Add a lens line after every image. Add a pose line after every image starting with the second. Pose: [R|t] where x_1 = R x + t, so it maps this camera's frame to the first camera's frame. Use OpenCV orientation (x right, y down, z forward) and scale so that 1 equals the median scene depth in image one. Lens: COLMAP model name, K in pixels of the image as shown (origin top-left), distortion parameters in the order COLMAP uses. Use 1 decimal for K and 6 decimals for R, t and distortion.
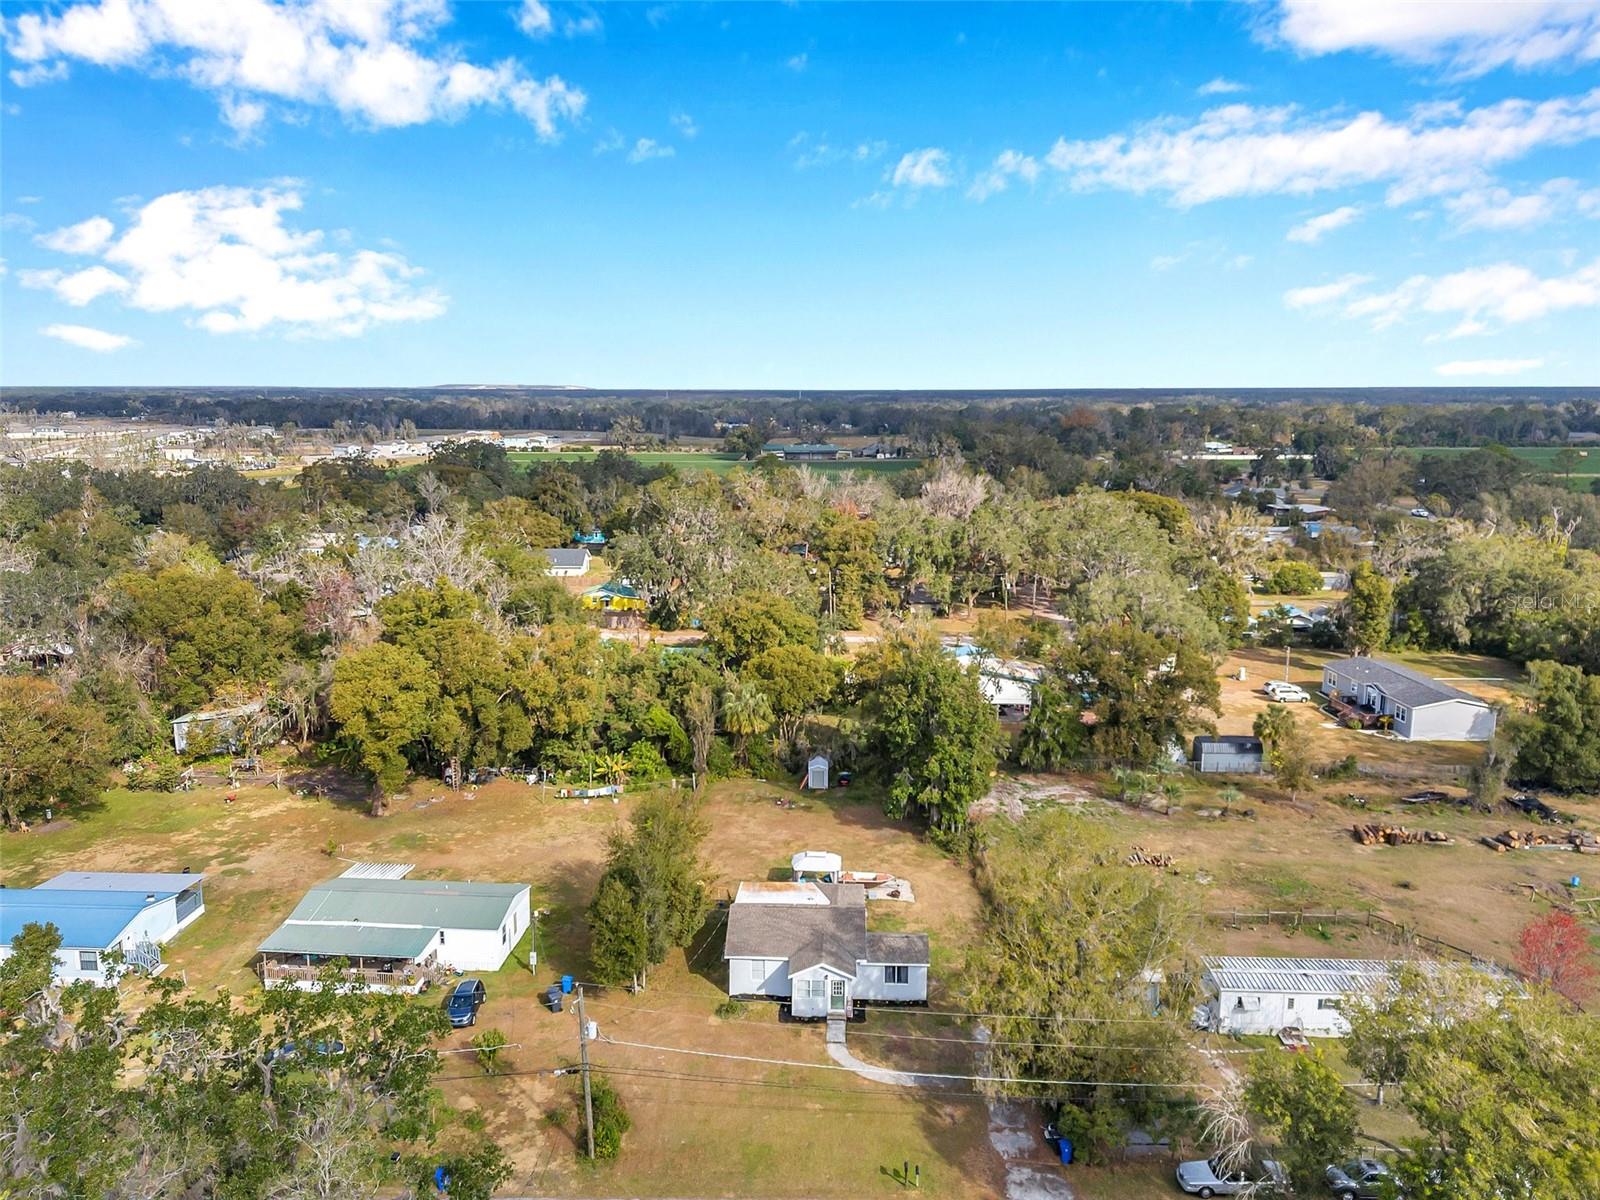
lens RADIAL K [[1222.9, 0, 800.3], [0, 1222.9, 575.2], [0, 0, 1]] dist [0.089655, -0.115207]
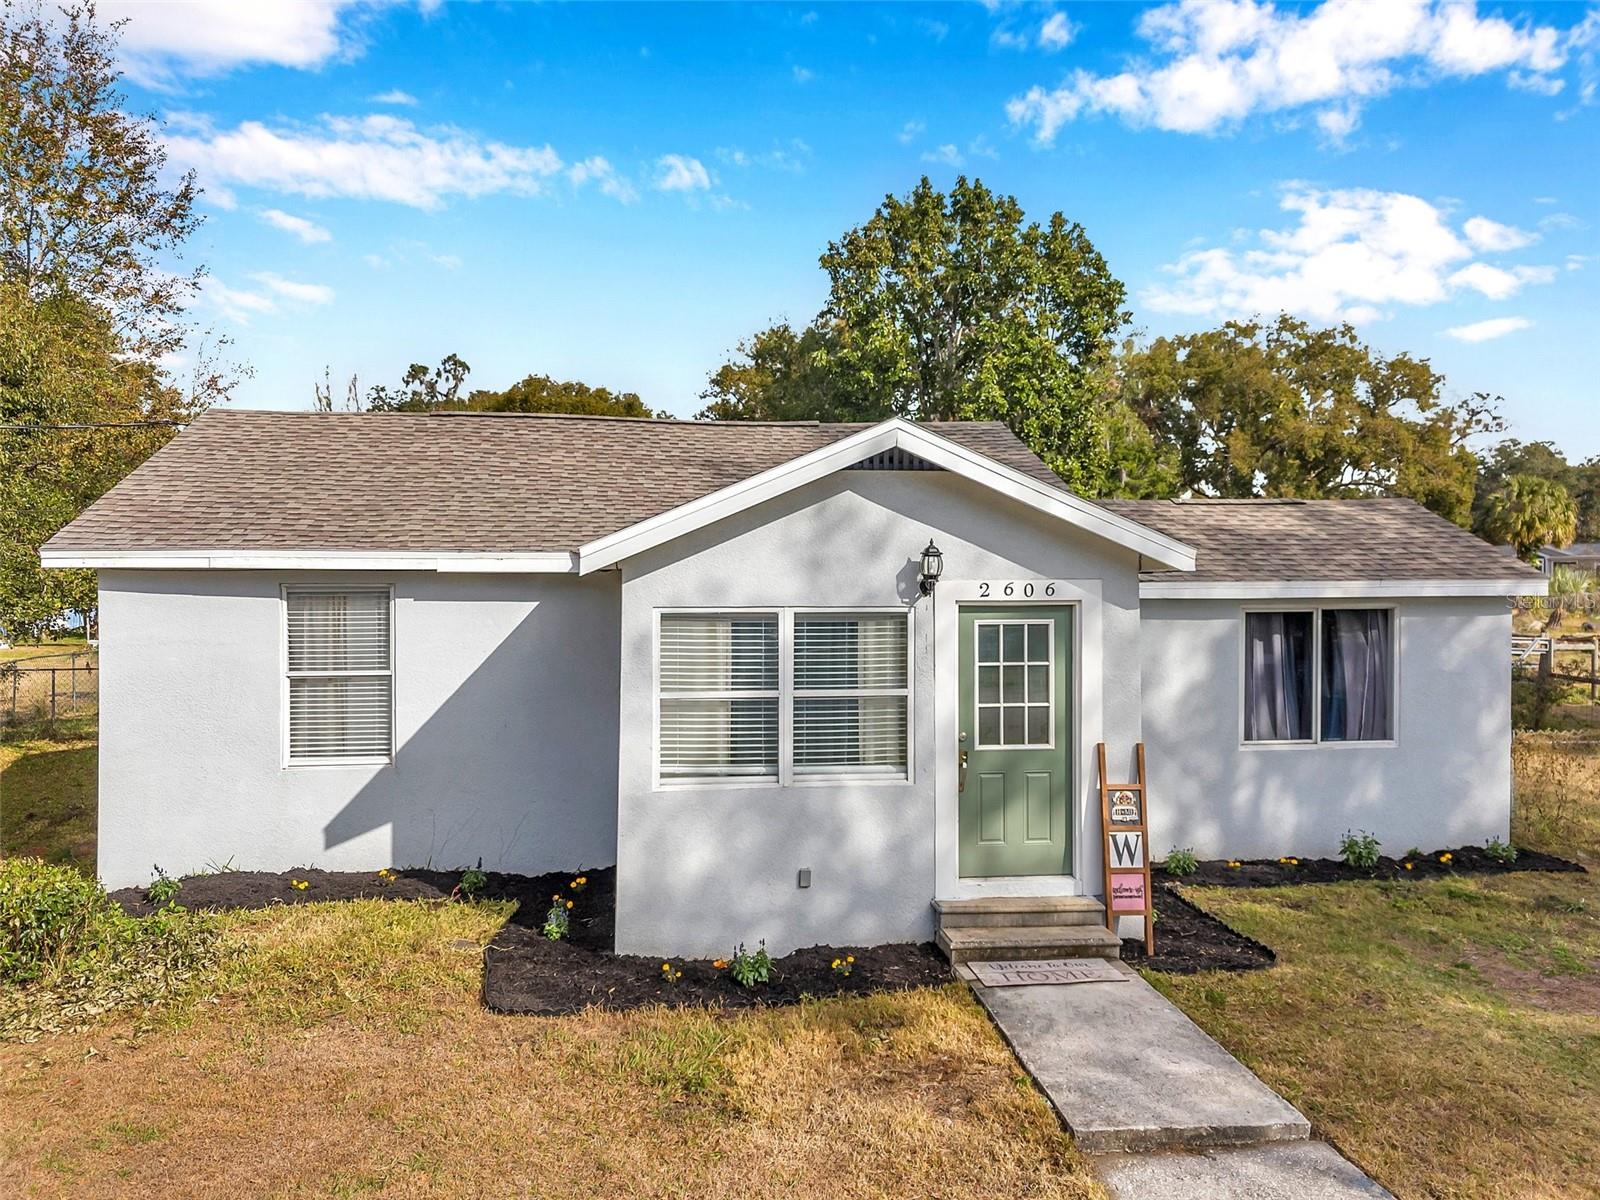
lens RADIAL K [[1185.7, 0, 800.0], [0, 1185.7, 600.0], [0, 0, 1]] dist [0.079988, -0.078400]
pose [[0.982654, -0.006973, 0.185316, -0.007131], [0.035048, 0.988267, -0.148659, 0.248130], [-0.182105, 0.152575, 0.971369, 0.647510]]
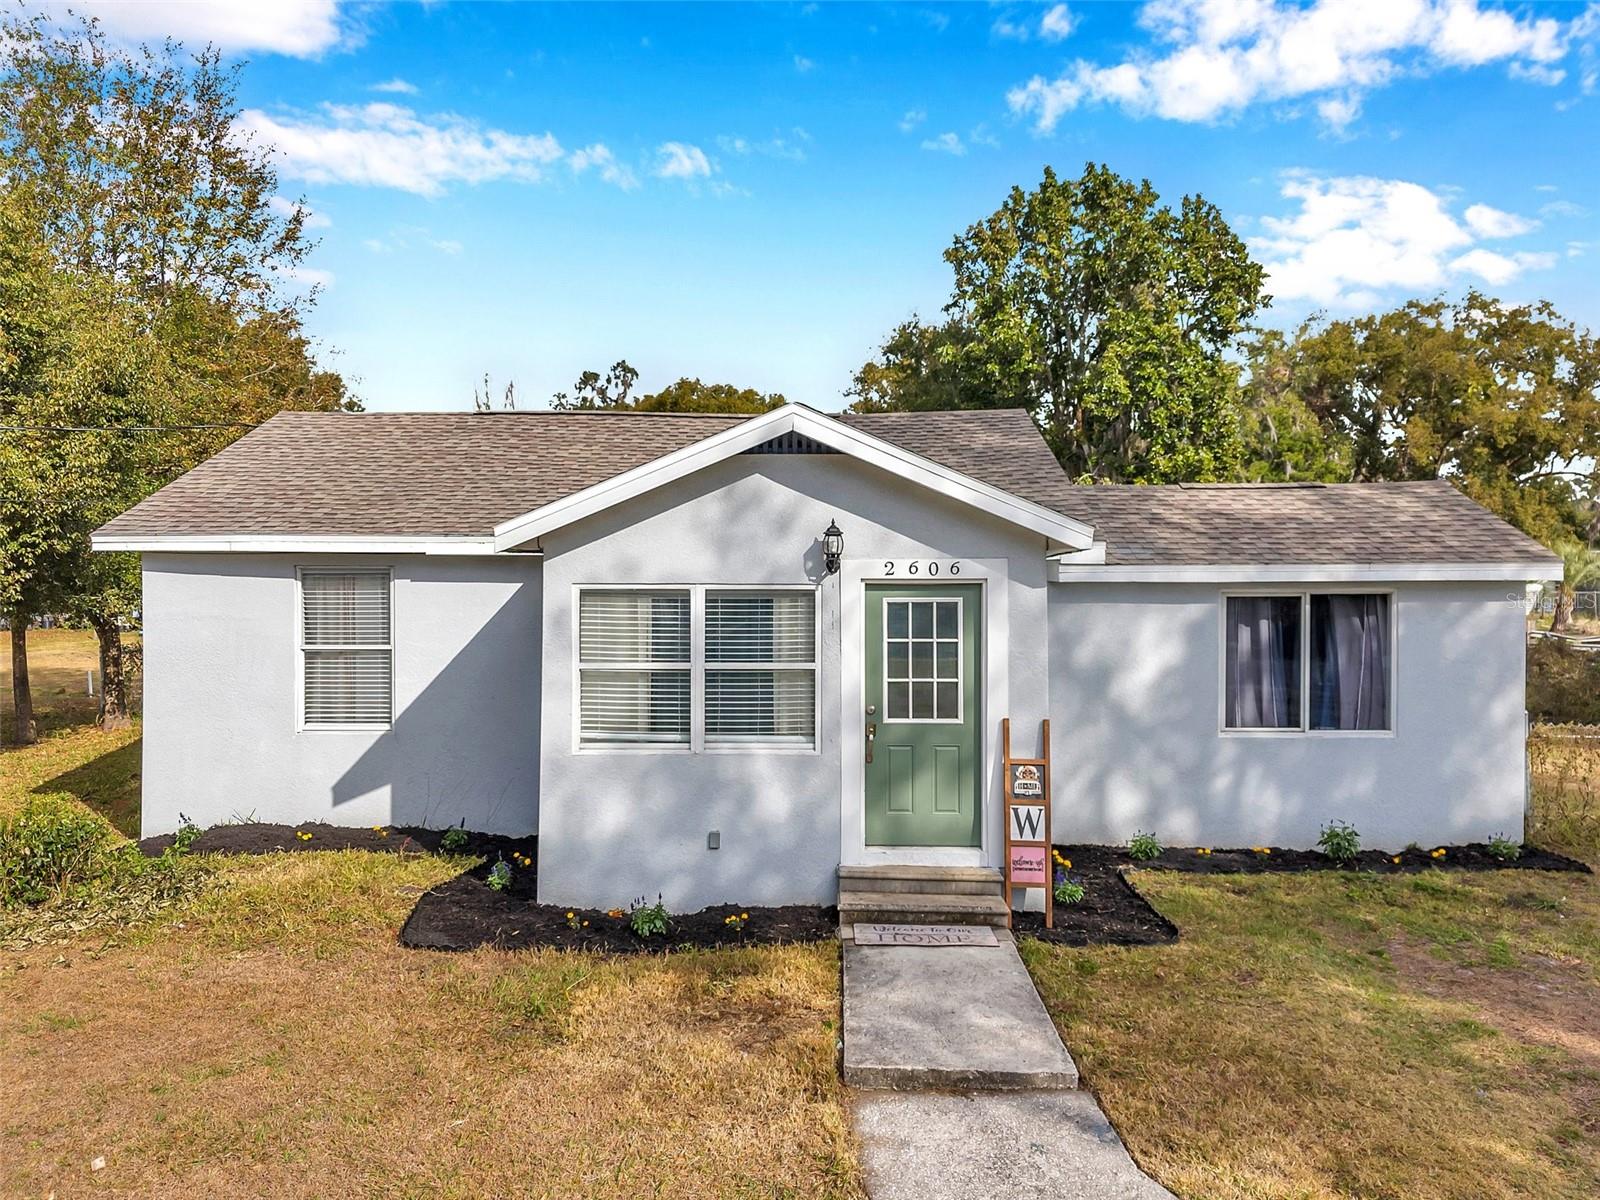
lens RADIAL K [[1193.4, 0, 800.0], [0, 1193.4, 600.0], [0, 0, 1]] dist [0.082432, -0.085120]
pose [[0.999424, -0.002973, 0.033819, 0.010602], [0.008105, 0.988247, -0.152649, 0.250810], [-0.032968, 0.152835, 0.987702, 0.641228]]
